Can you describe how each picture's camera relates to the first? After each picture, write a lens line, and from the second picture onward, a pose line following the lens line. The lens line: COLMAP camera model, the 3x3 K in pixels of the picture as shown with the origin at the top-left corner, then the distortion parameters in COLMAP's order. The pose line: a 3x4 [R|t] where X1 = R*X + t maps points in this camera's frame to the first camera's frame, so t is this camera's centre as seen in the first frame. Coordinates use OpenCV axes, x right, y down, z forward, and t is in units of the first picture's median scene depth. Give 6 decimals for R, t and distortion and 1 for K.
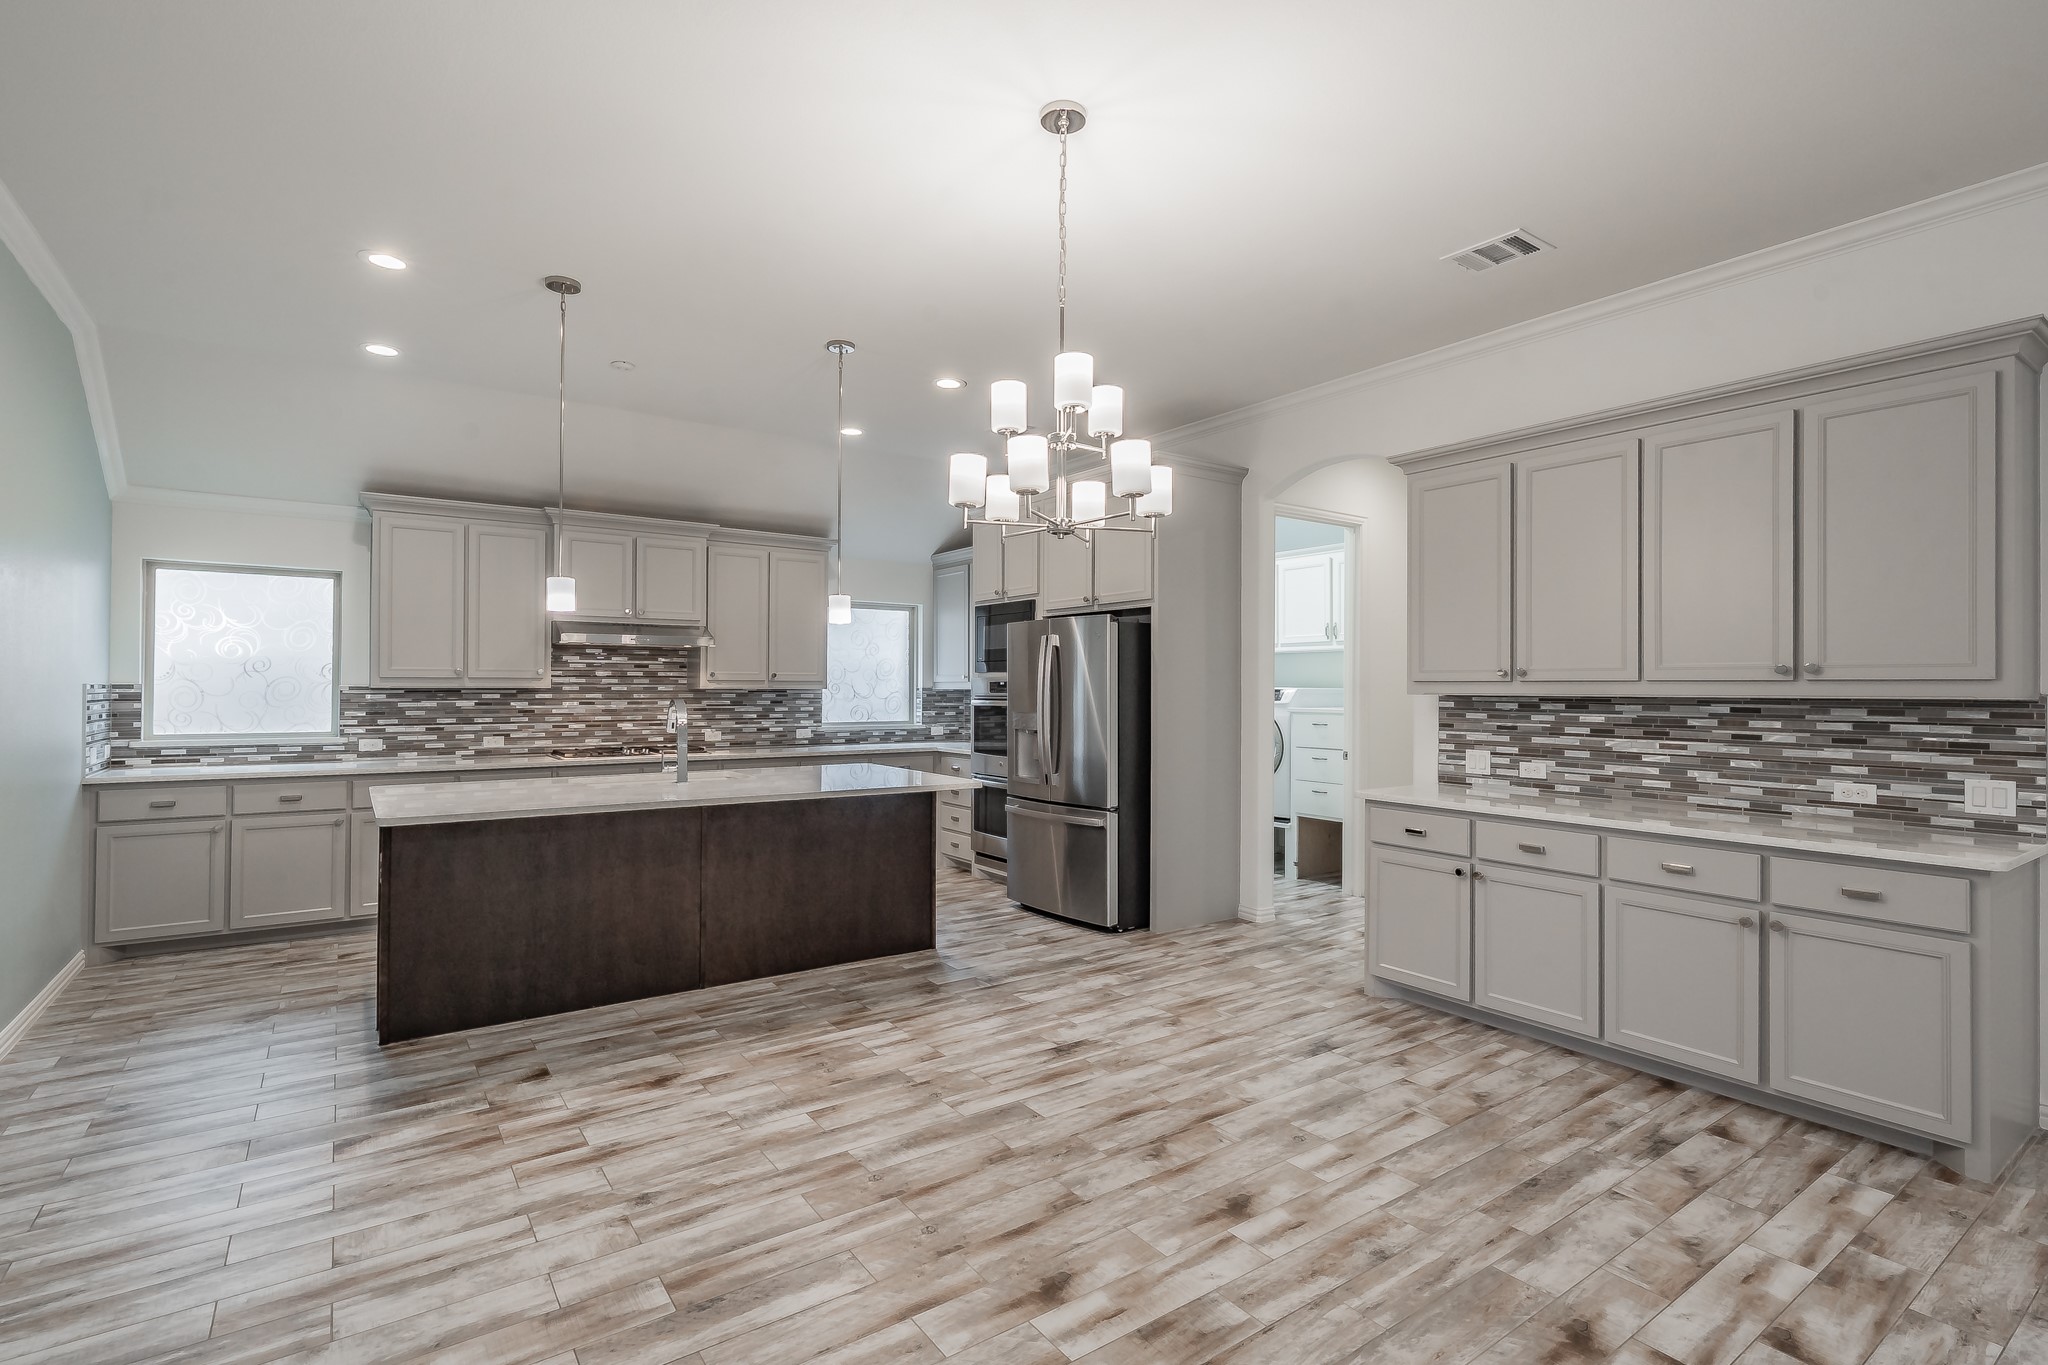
lens RADIAL K [[936.4, 0, 1039.0], [0, 936.4, 683.6], [0, 0, 1]] dist [0.008180, -0.000255]
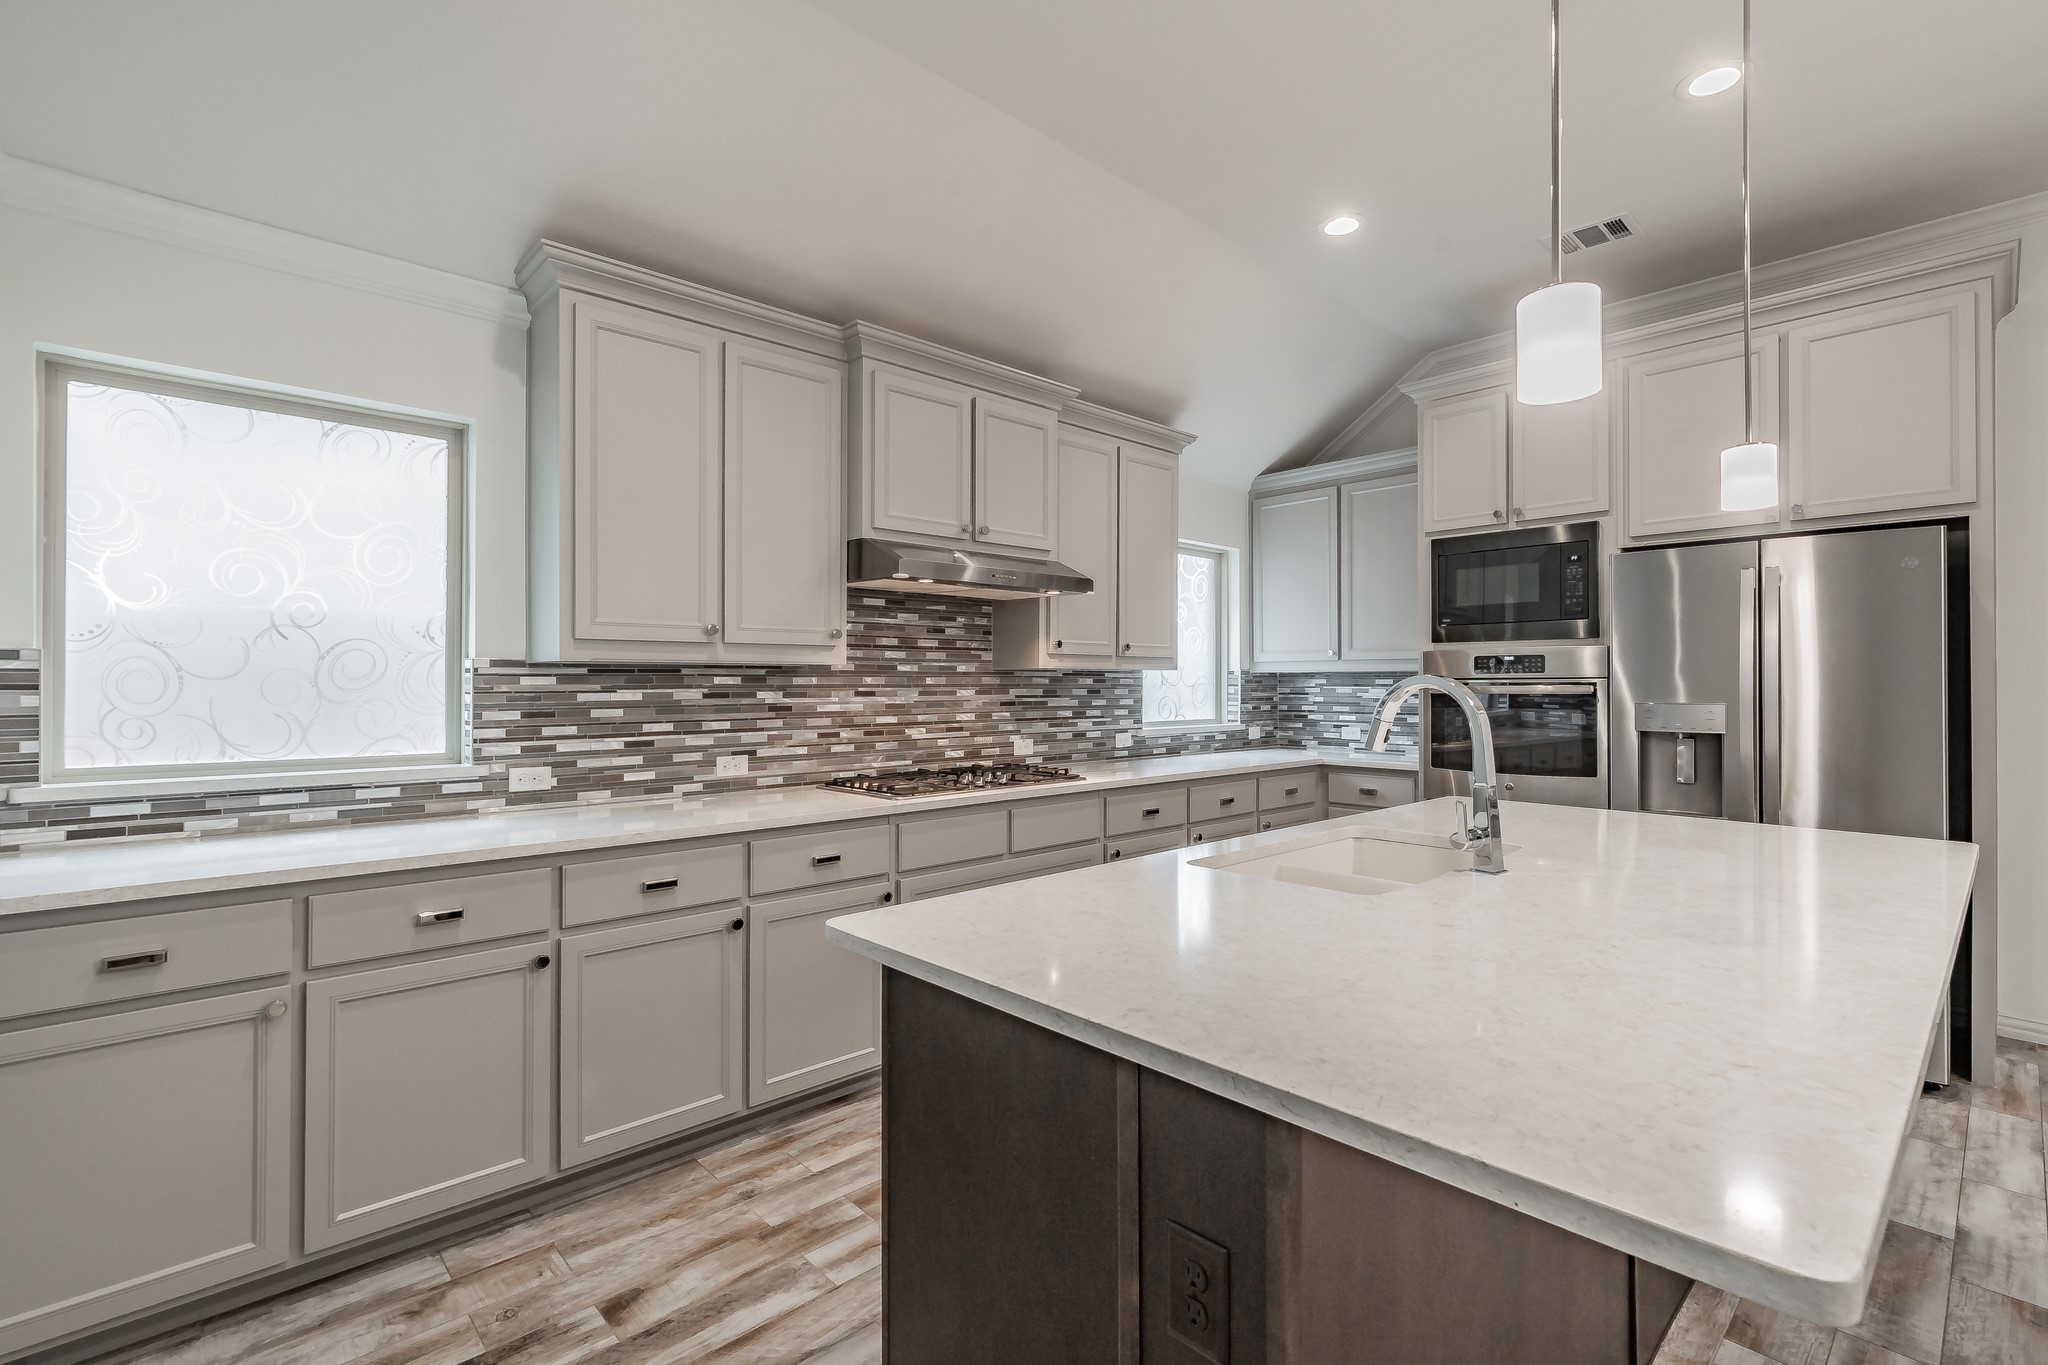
lens RADIAL K [[936.4, 0, 1010.3], [0, 936.4, 676.2], [0, 0, 1]] dist [0.008180, -0.000255]
pose [[0.988766, -0.006391, 0.149335, -0.517287], [0.007511, 0.999948, -0.006935, 0.016200], [-0.149283, 0.007979, 0.988762, 0.459618]]
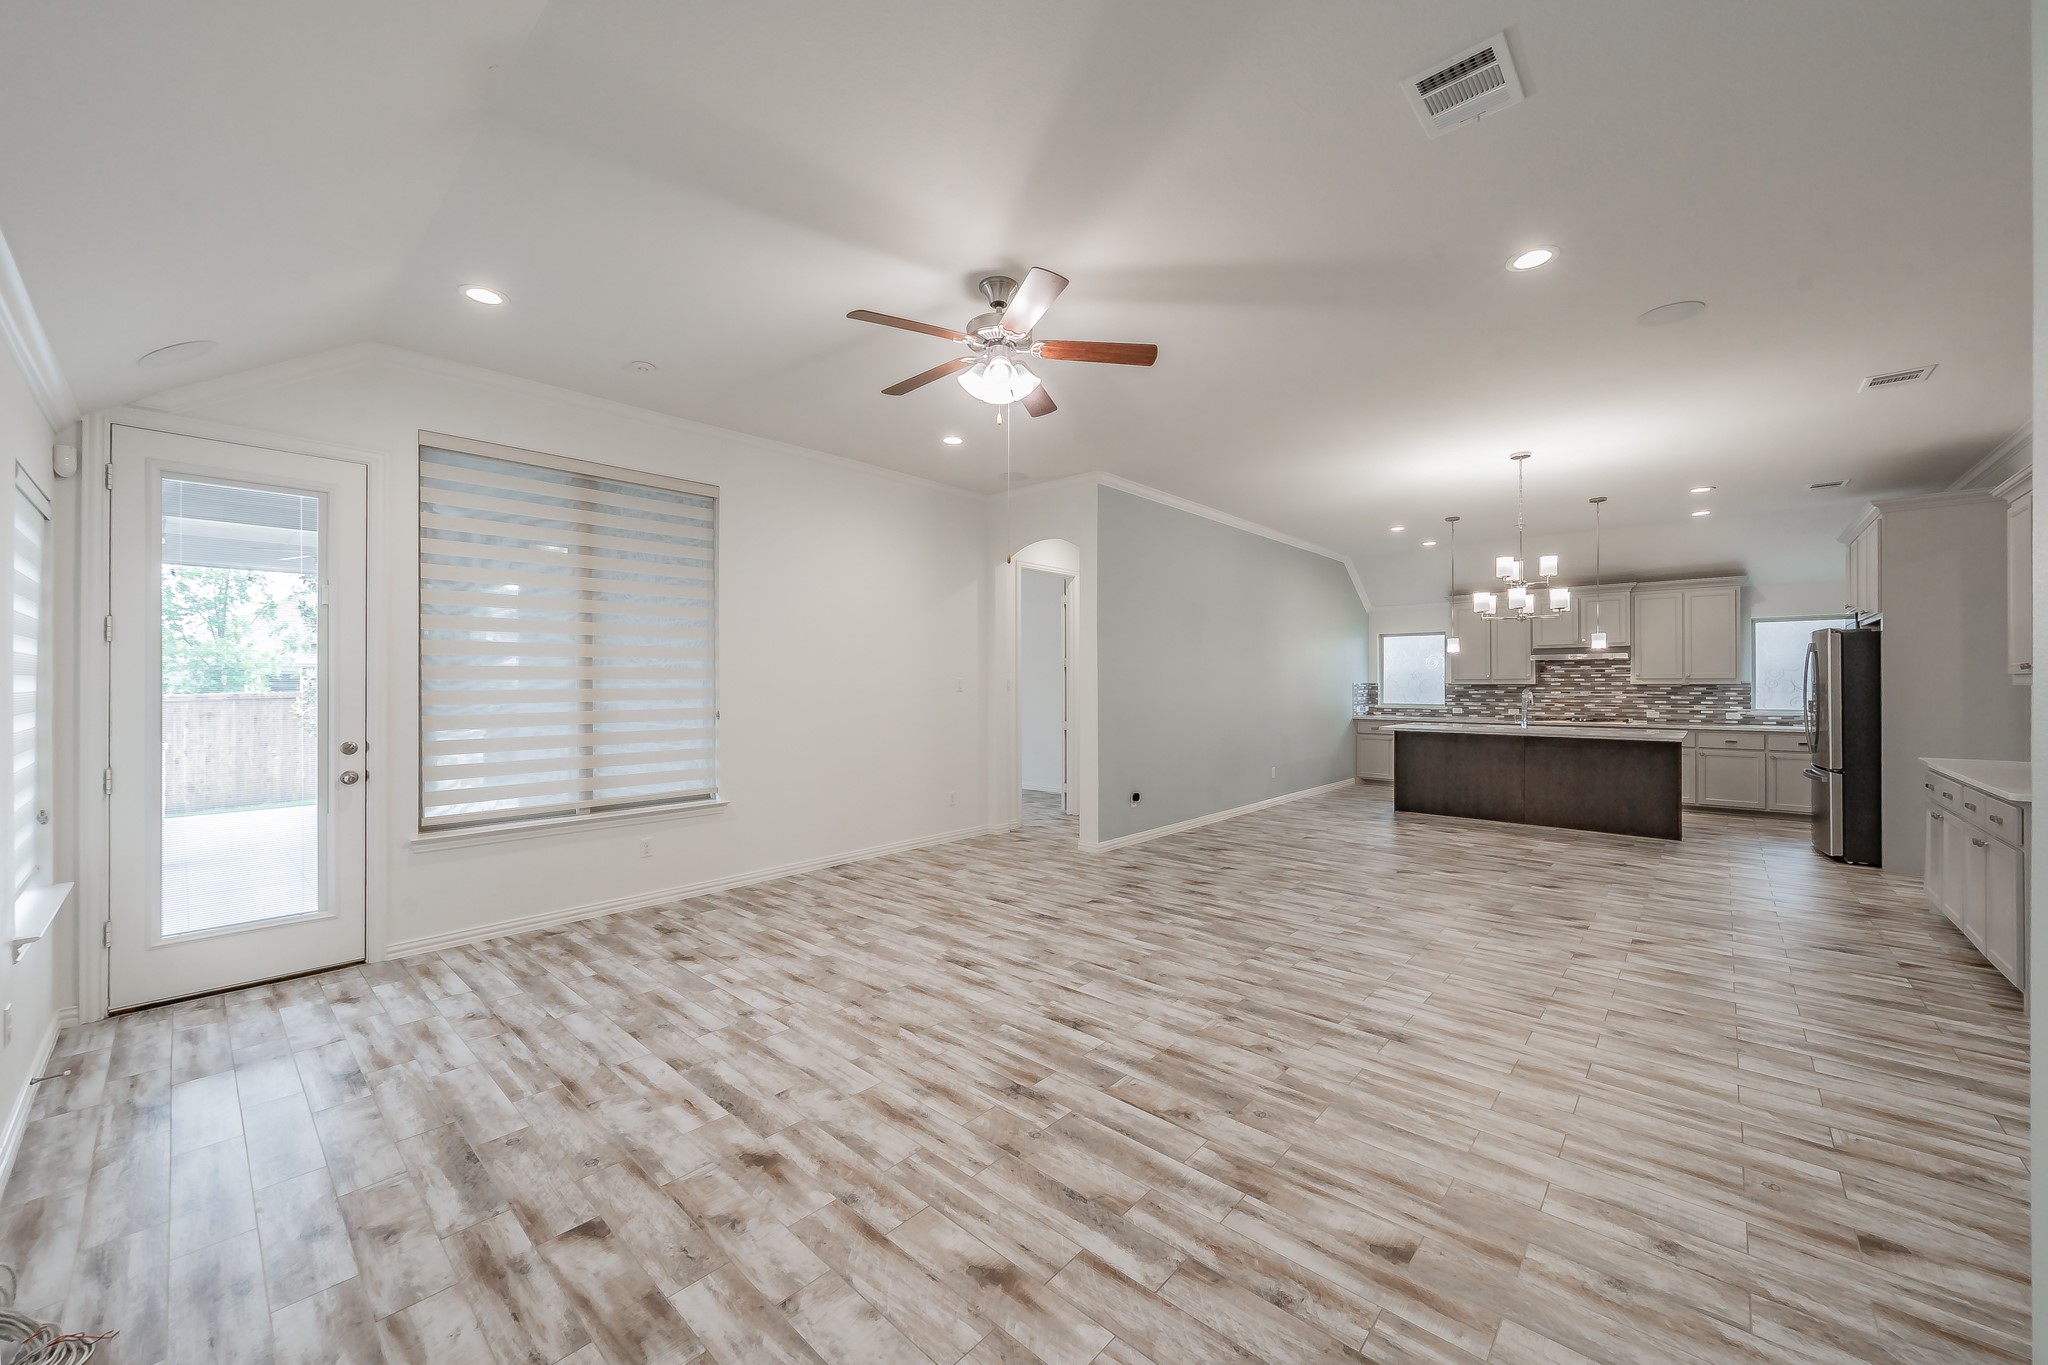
lens RADIAL K [[782.1, 0, 1032.5], [0, 782.1, 680.5], [0, 0, 1]] dist [0.000720, 0.000209]
pose [[0.218128, -0.008088, -0.975887, 0.807304], [0.006643, 0.999955, -0.006803, 0.001785], [0.975898, -0.004999, 0.218172, -0.336710]]
